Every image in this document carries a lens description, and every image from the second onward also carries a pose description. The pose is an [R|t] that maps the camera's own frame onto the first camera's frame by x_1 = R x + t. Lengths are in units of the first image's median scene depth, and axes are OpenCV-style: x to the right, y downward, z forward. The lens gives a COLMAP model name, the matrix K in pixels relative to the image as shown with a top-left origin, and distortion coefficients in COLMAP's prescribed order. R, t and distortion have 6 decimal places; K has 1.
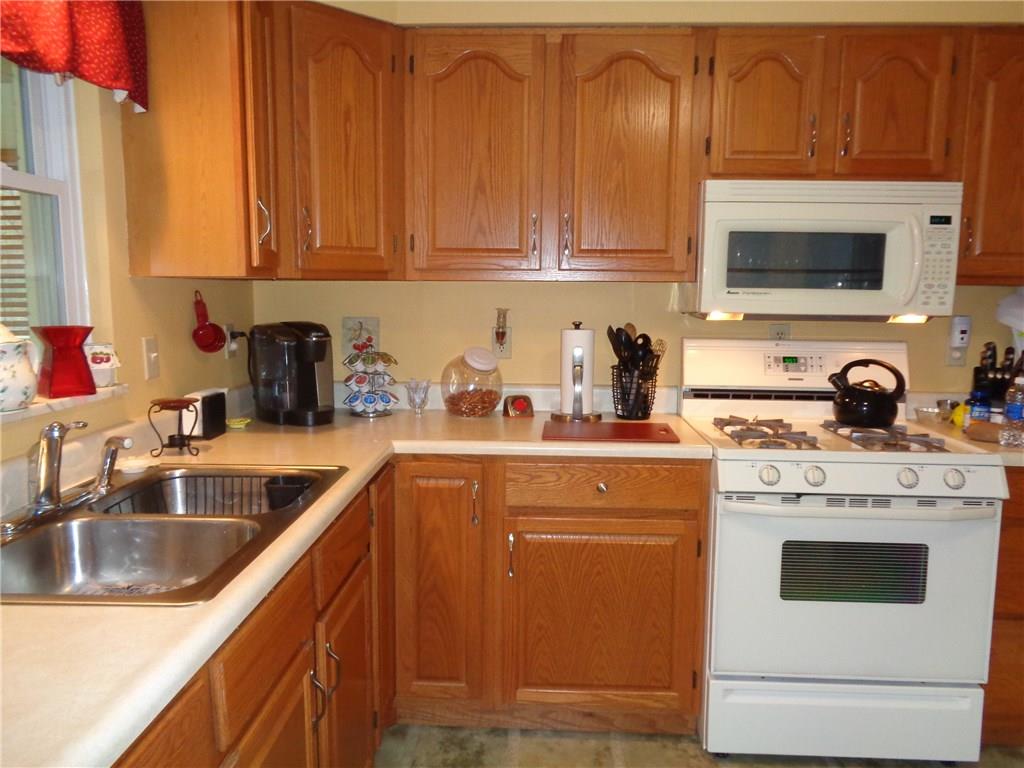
lens RADIAL K [[765.1, 0, 514.4], [0, 765.1, 384.5], [0, 0, 1]] dist [0.000090, 0.007904]
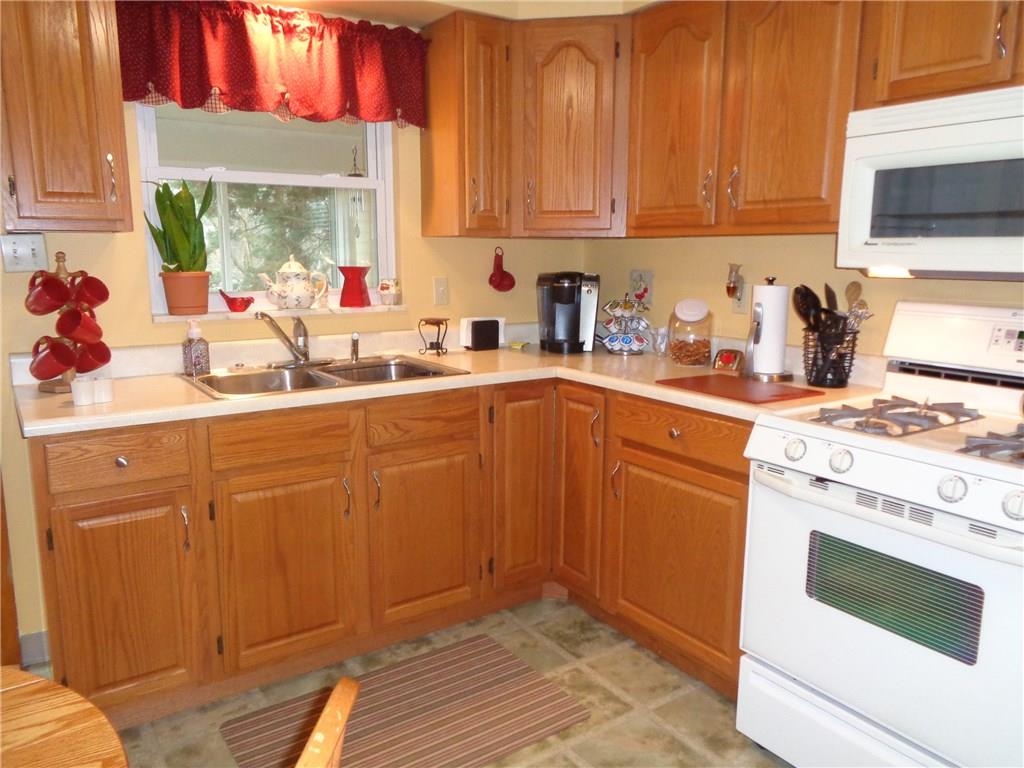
lens RADIAL K [[765.1, 0, 516.9], [0, 765.1, 383.1], [0, 0, 1]] dist [0.000090, 0.007904]
pose [[0.600839, 0.131767, -0.788435, 0.752496], [-0.097844, 0.991027, 0.091062, -0.006824], [0.793360, 0.022430, 0.608340, 0.185027]]
